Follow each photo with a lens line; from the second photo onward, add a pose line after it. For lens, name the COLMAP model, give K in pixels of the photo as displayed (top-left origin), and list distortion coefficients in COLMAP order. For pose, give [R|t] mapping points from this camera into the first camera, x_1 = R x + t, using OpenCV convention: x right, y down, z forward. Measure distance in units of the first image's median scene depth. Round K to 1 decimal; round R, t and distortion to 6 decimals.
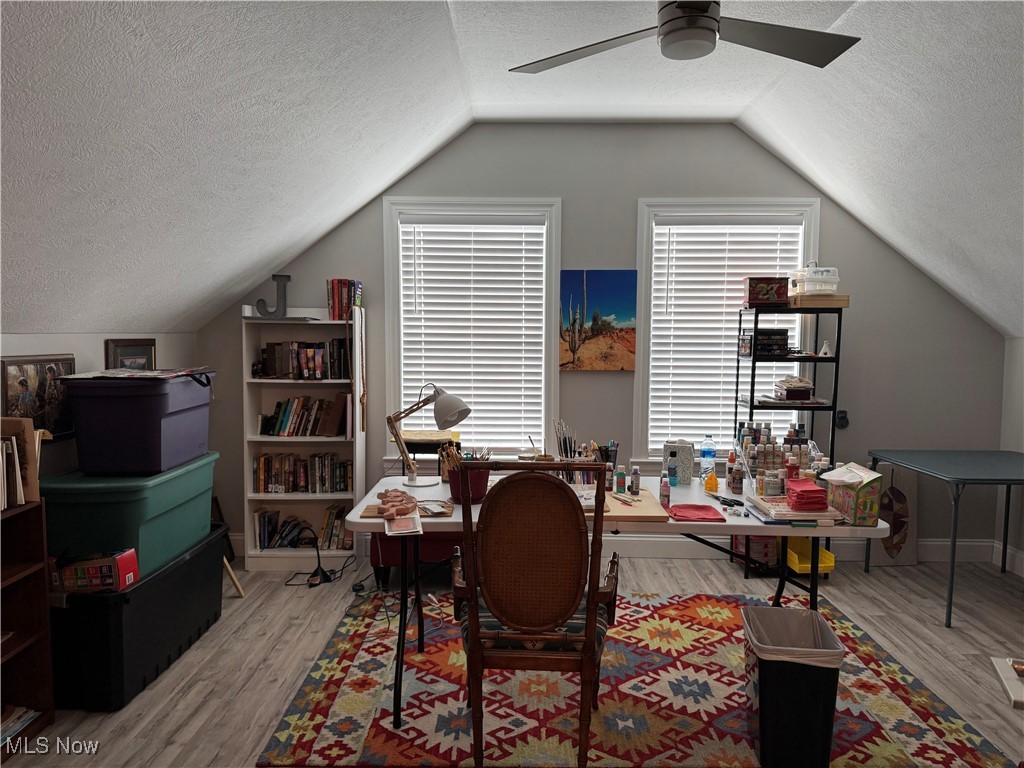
lens RADIAL K [[712.7, 0, 512.0], [0, 712.7, 384.0], [0, 0, 1]] dist [0.066219, -0.114070]
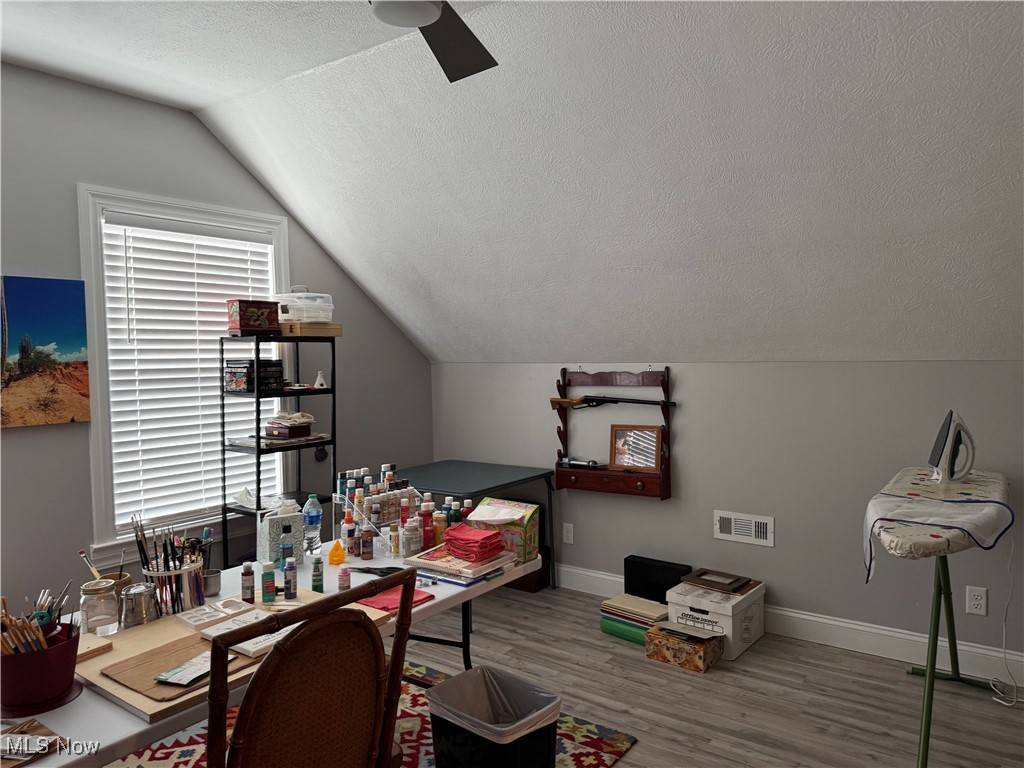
lens RADIAL K [[712.7, 0, 512.0], [0, 712.7, 384.0], [0, 0, 1]] dist [0.066219, -0.114070]
pose [[0.574316, -0.049673, 0.817126, -0.173297], [0.075108, 0.997145, 0.007827, -0.029765], [-0.815181, 0.056877, 0.576406, 0.239910]]
